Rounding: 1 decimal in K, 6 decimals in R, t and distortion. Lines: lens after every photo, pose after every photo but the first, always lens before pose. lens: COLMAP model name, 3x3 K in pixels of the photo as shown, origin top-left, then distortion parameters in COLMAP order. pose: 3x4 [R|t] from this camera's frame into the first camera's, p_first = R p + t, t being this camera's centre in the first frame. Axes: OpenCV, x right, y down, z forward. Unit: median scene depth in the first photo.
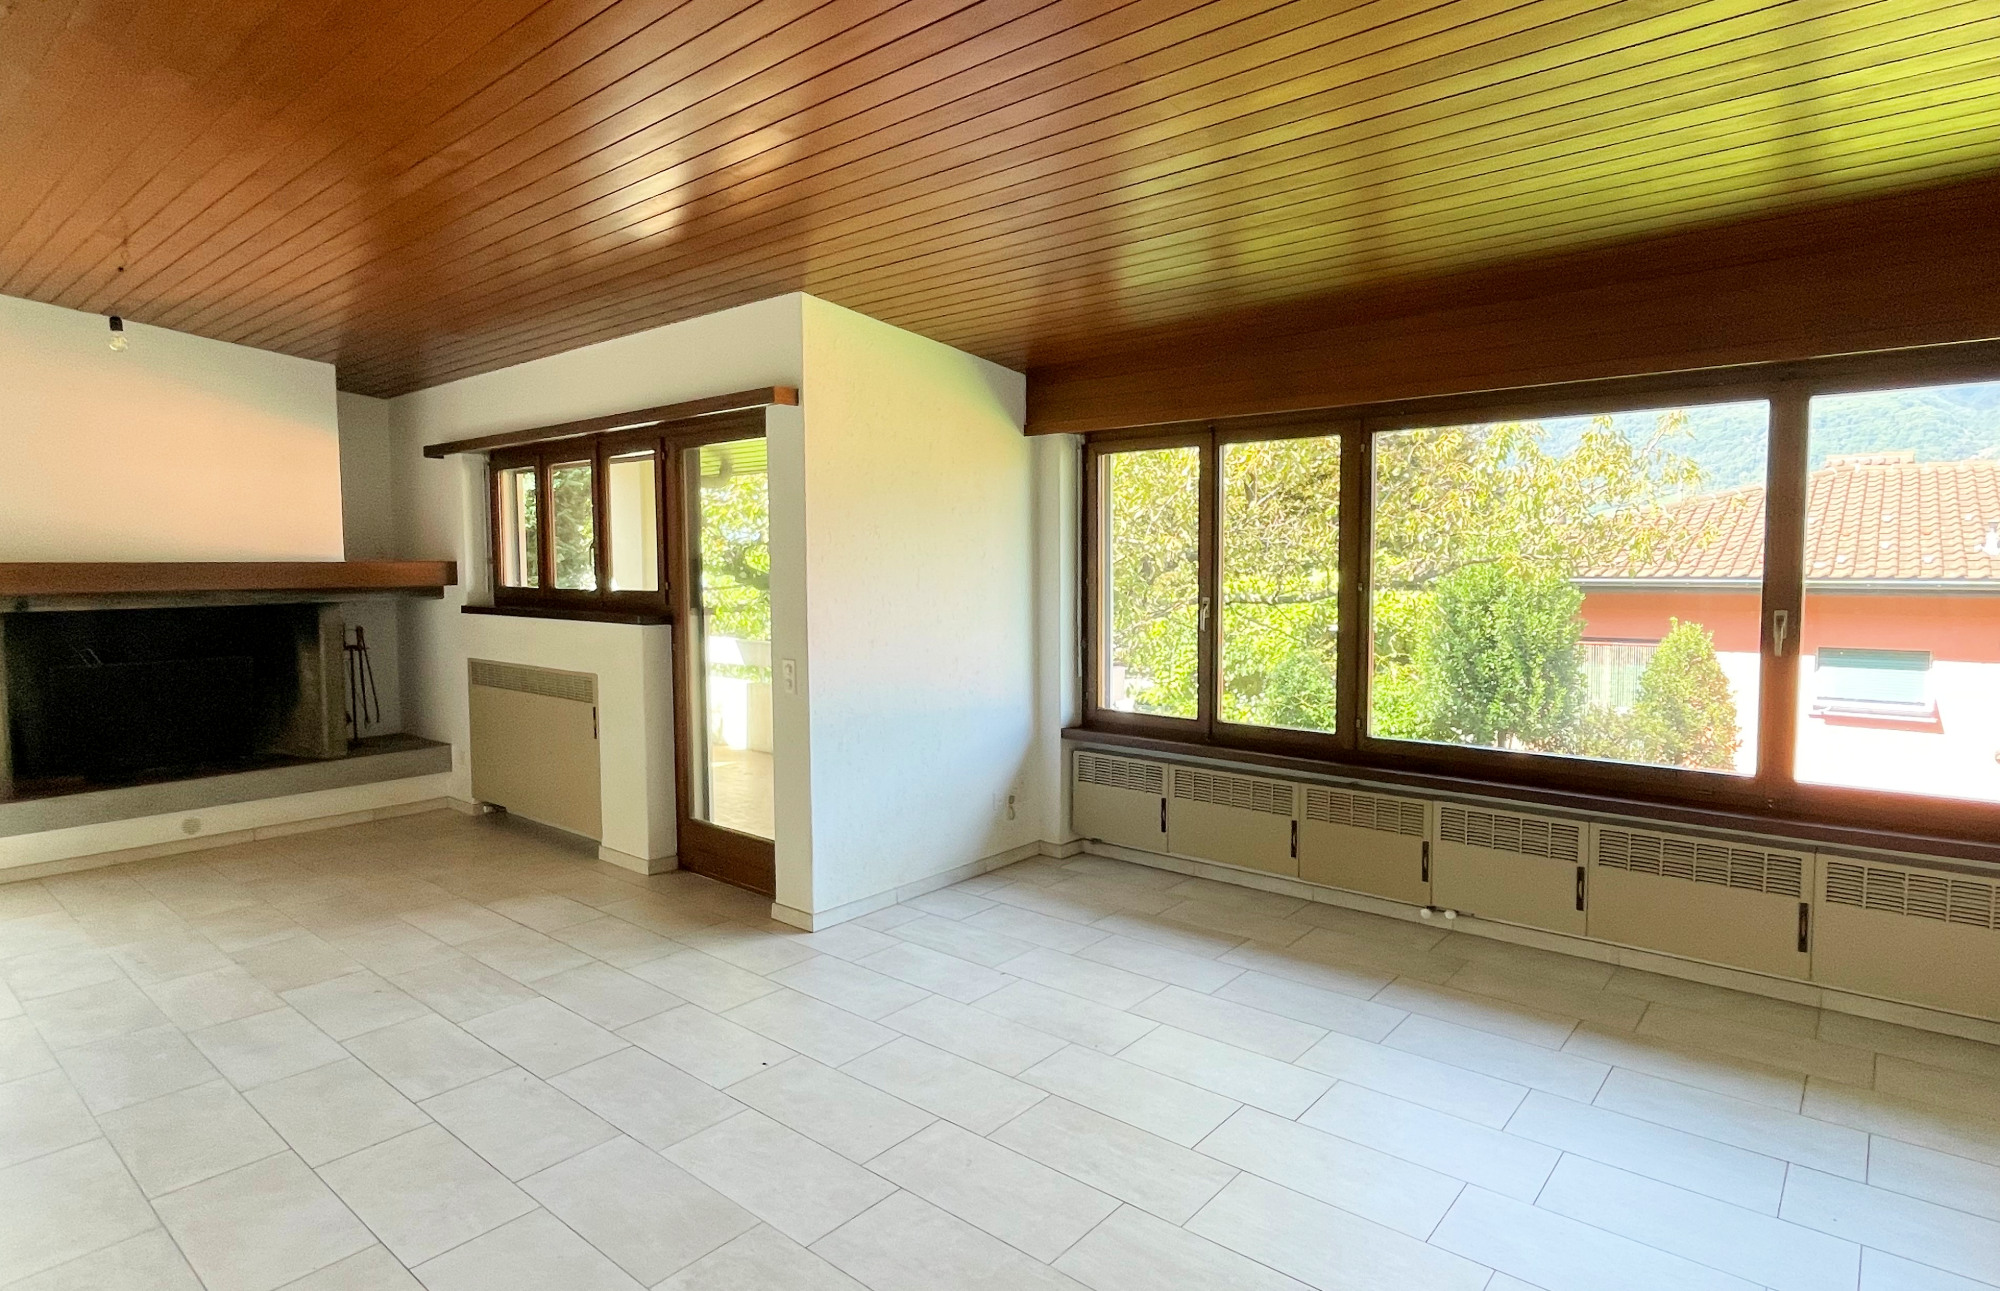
lens RADIAL K [[1058.8, 0, 1002.8], [0, 1058.8, 620.2], [0, 0, 1]] dist [0.001203, 0.000542]
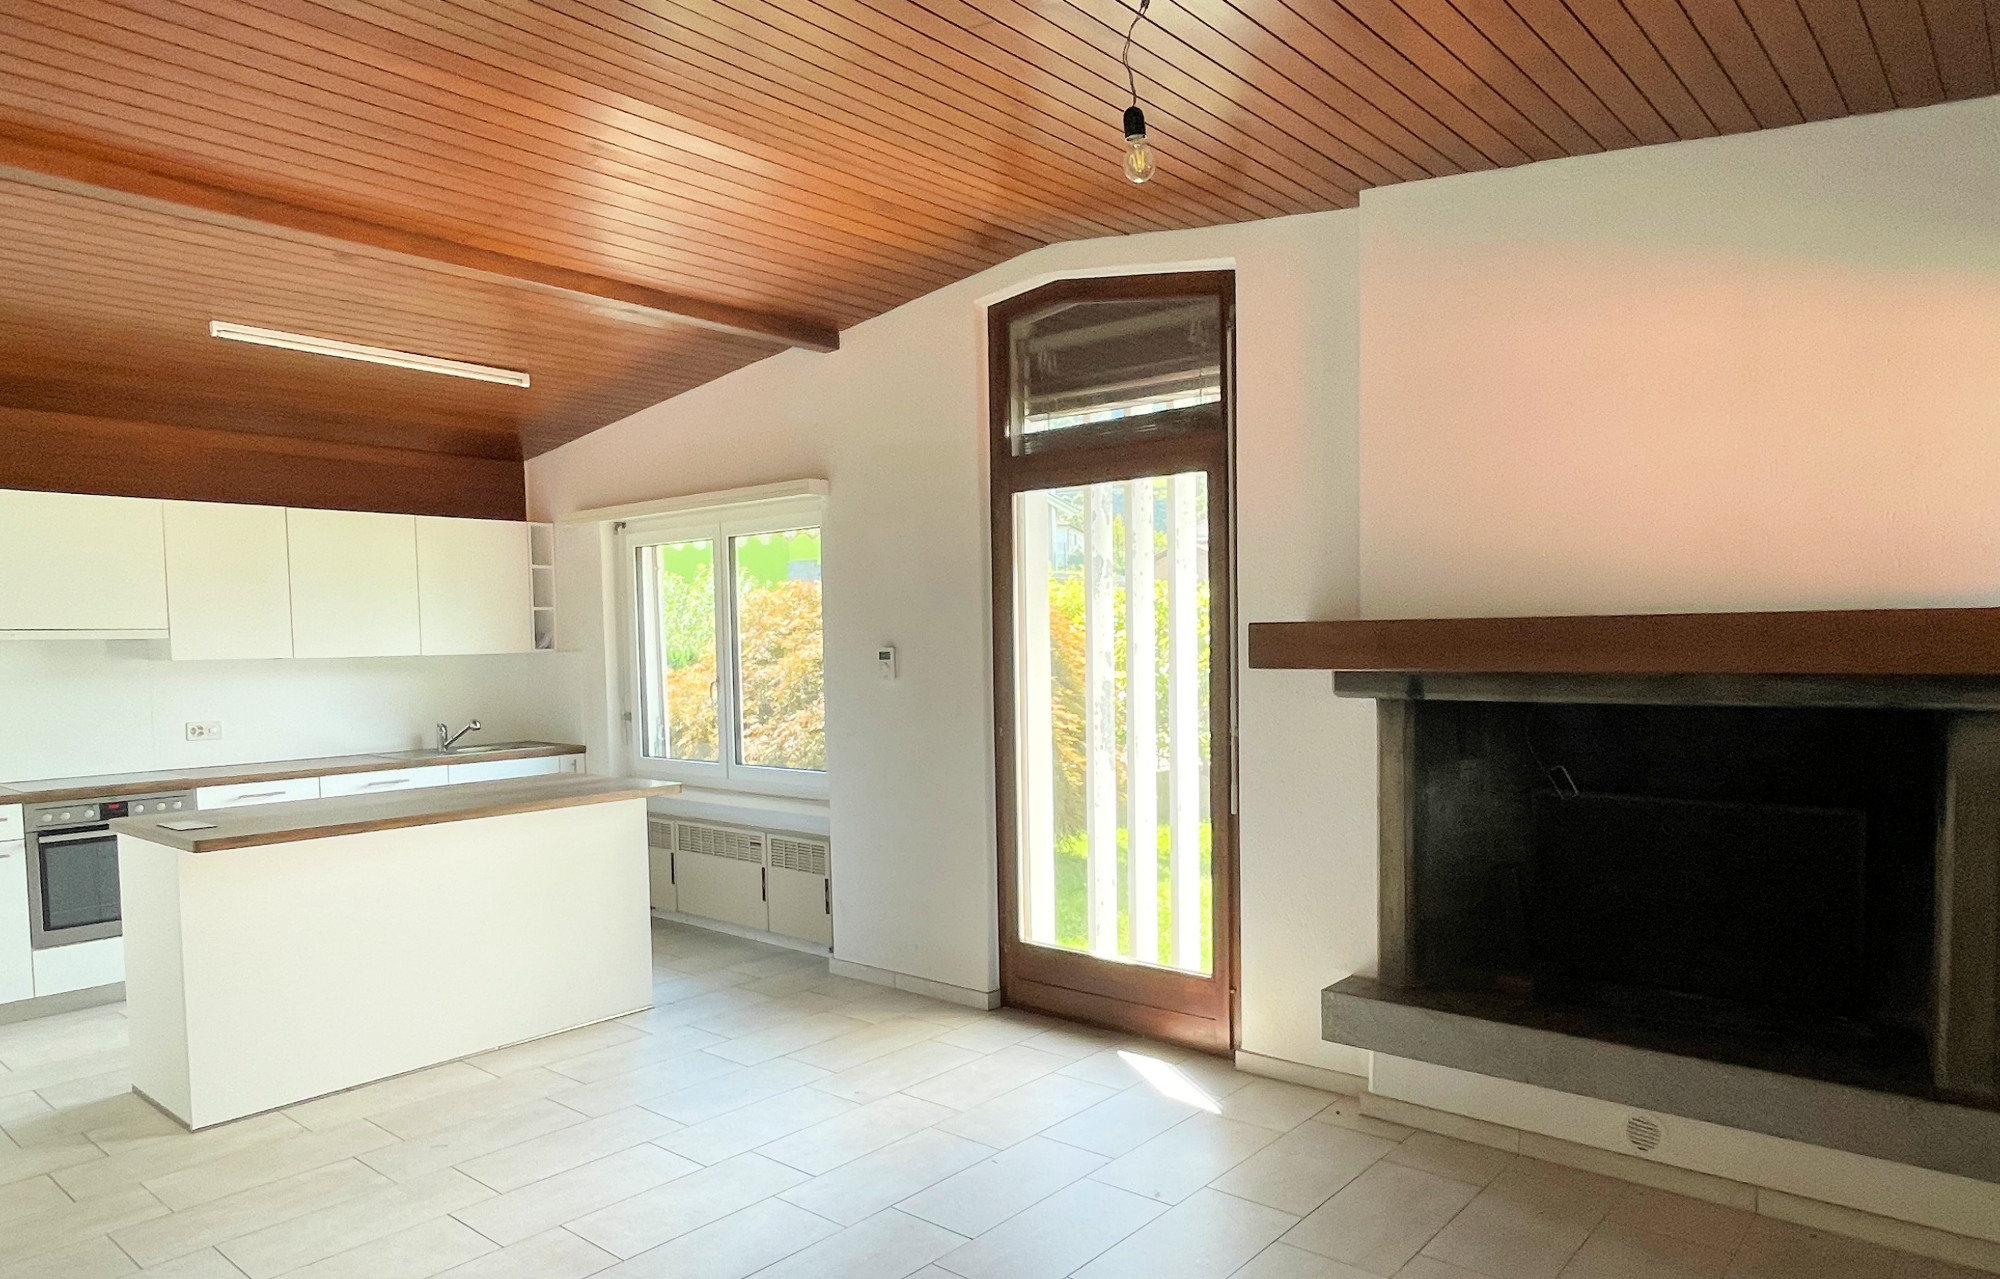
lens RADIAL K [[1251.9, 0, 1046.8], [0, 1251.9, 702.5], [0, 0, 1]] dist [-0.000782, -0.000489]
pose [[0.008382, 0.058017, -0.998280, -0.210676], [-0.039380, 0.997560, 0.057644, -0.042274], [0.999189, 0.038829, 0.010646, 0.819876]]
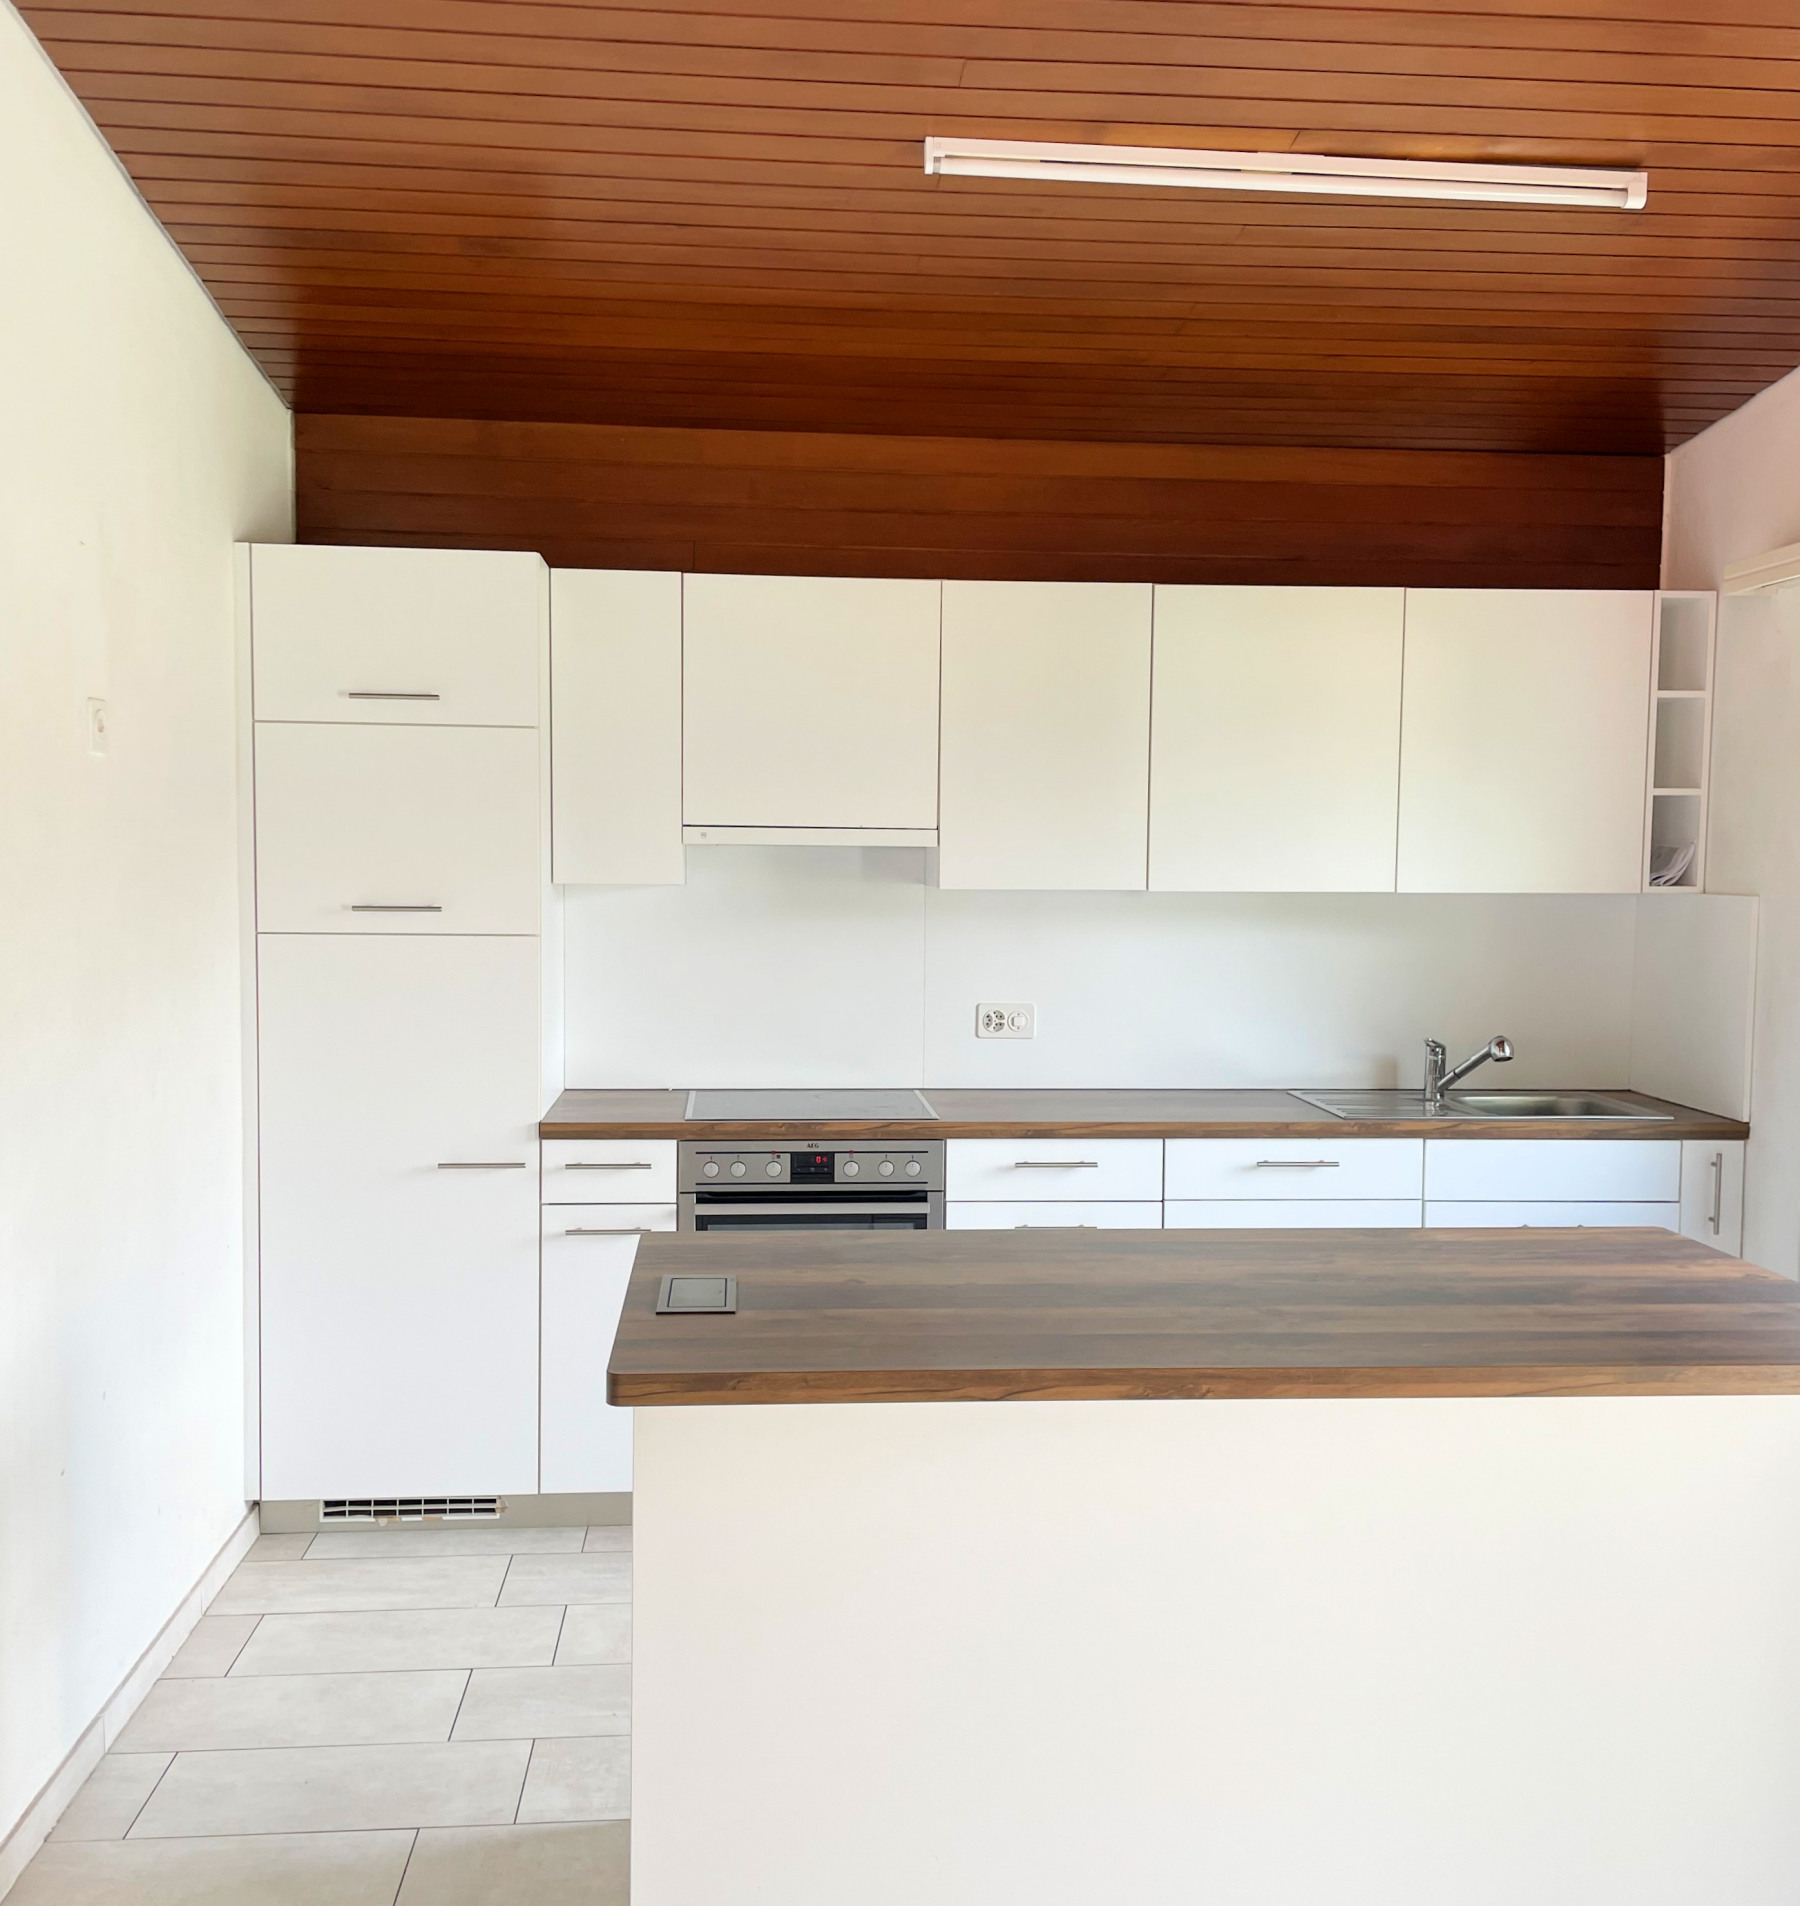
lens RADIAL K [[1963.3, 0, 909.9], [0, 1963.3, 985.9], [0, 0, 1]] dist [0.126822, -0.184984]
pose [[-0.707293, 0.047058, -0.705353, -0.693925], [-0.046091, 0.992589, 0.112439, -0.042377], [0.705416, 0.112038, -0.699882, 0.685227]]
